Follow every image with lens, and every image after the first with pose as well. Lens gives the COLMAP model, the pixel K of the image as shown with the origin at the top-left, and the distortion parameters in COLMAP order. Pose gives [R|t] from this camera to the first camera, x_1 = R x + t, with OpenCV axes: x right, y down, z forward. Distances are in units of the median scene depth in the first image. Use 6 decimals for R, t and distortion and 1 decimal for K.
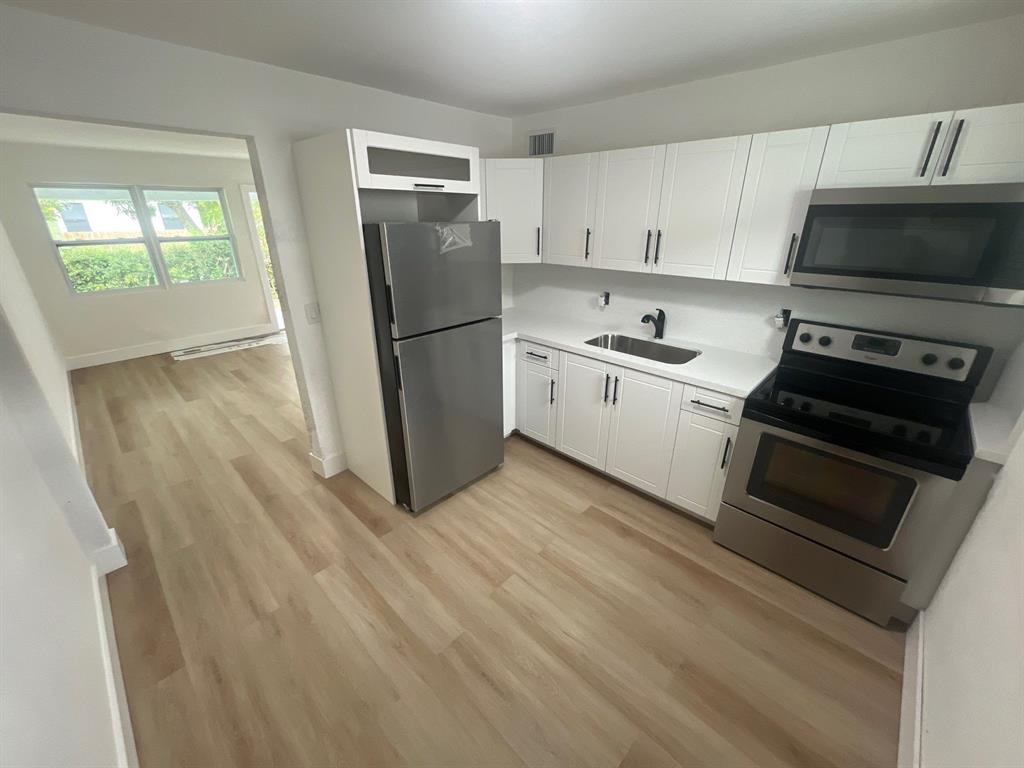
lens RADIAL K [[410.9, 0, 508.9], [0, 410.9, 382.5], [0, 0, 1]] dist [-0.007148, -0.000009]
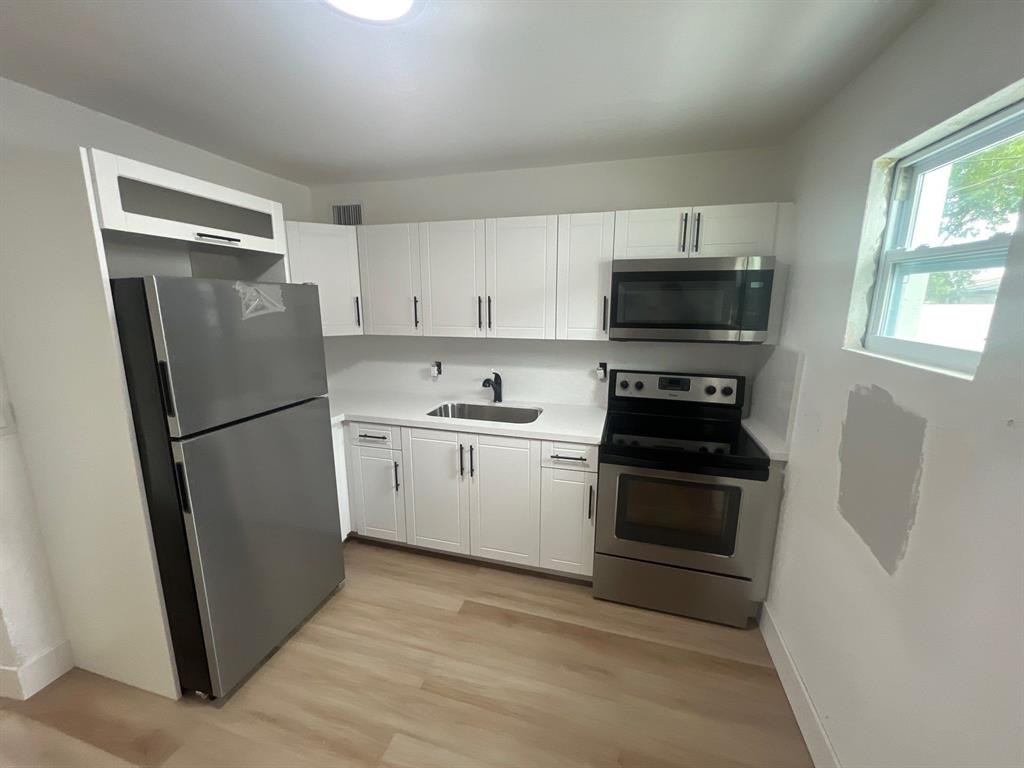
lens RADIAL K [[410.9, 0, 508.7], [0, 410.9, 382.5], [0, 0, 1]] dist [-0.007148, -0.000009]
pose [[0.882434, -0.084907, 0.462711, -0.088344], [0.173035, 0.973208, -0.151411, 0.002886], [-0.437458, 0.213676, 0.873483, 0.132117]]
